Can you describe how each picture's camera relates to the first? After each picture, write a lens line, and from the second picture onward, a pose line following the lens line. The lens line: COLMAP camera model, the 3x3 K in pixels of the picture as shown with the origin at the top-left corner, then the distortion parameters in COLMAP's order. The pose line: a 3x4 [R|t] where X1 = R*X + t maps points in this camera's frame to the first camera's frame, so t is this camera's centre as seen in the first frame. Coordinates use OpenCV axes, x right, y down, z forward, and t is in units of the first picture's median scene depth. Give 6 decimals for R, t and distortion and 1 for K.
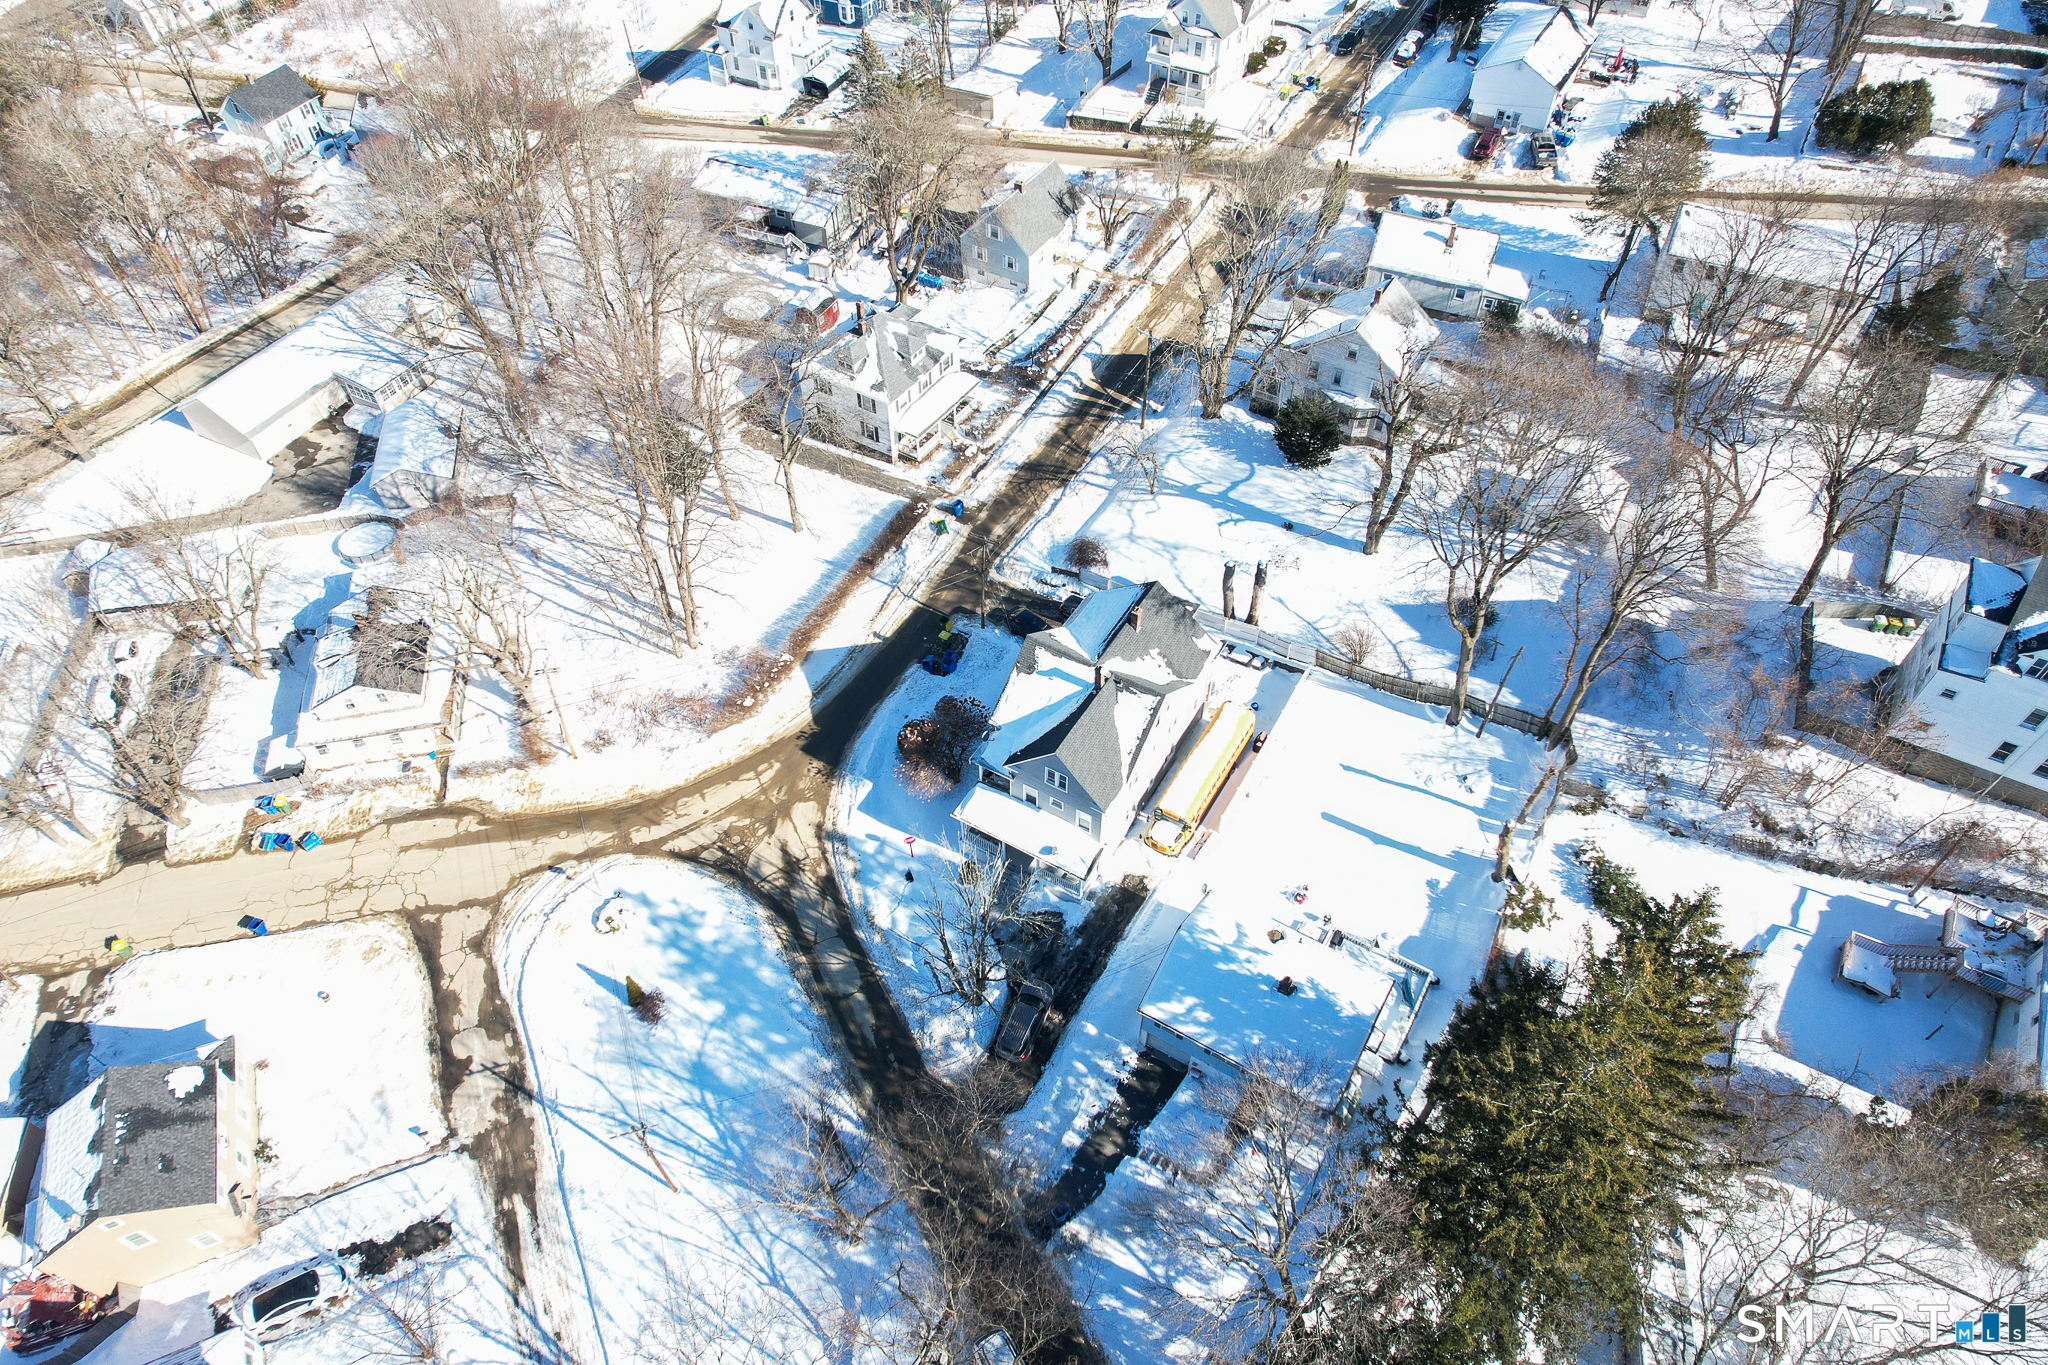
lens RADIAL K [[1312.1, 0, 1030.6], [0, 1312.1, 678.2], [0, 0, 1]] dist [-0.060755, 0.054962]
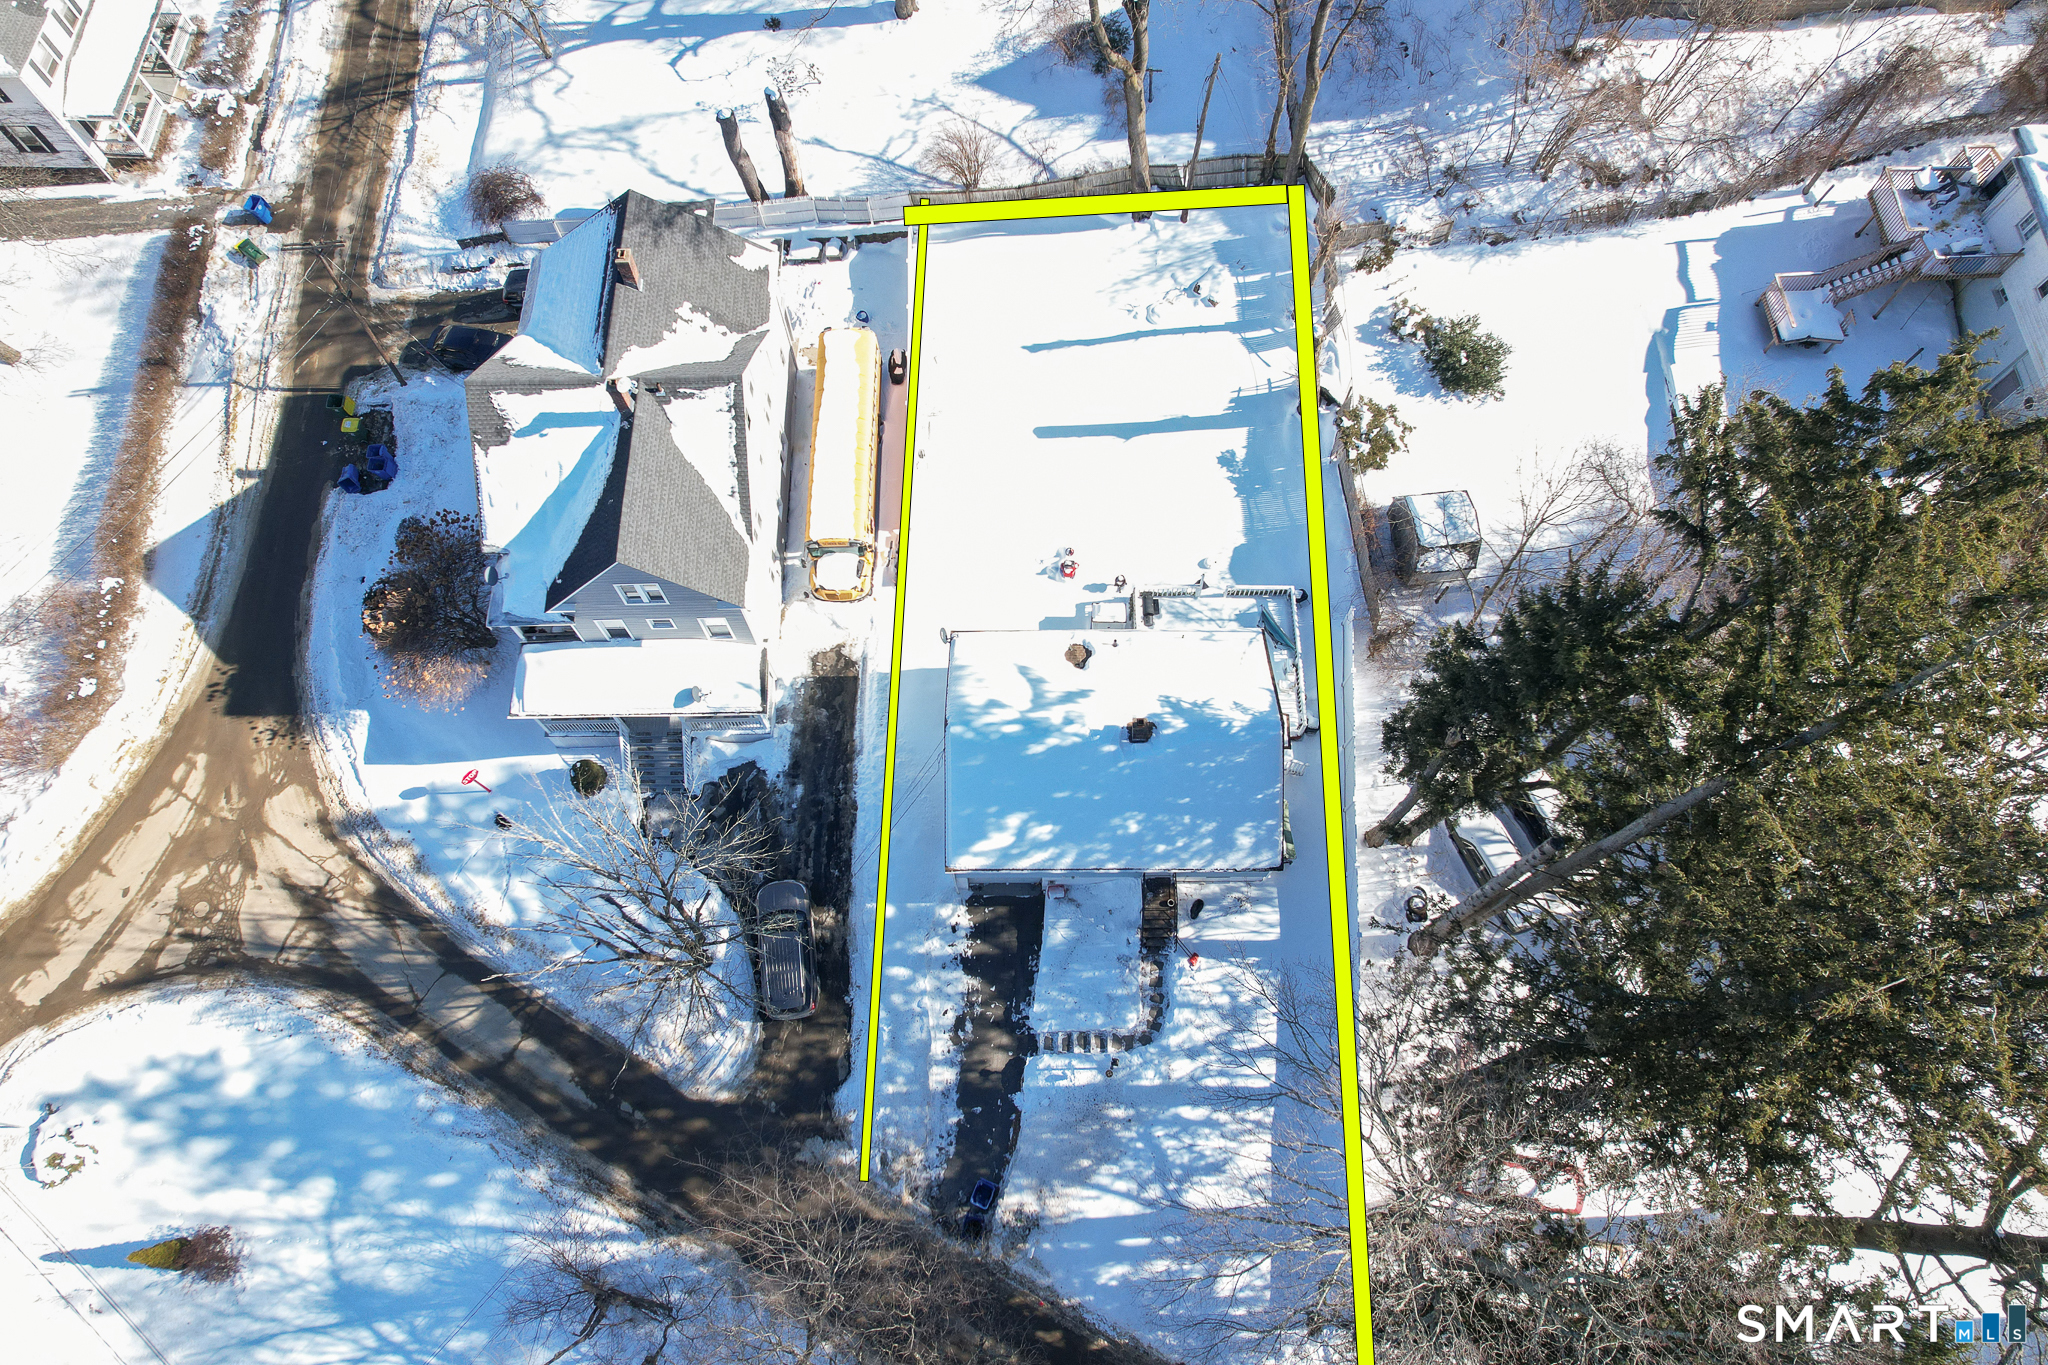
lens RADIAL K [[1312.1, 0, 1033.4], [0, 1312.1, 684.2], [0, 0, 1]] dist [-0.060755, 0.054962]
pose [[0.853817, -0.481848, 0.197024, 0.033132], [0.393598, 0.845238, 0.361460, -0.027883], [-0.340701, -0.231072, 0.911333, 0.387333]]
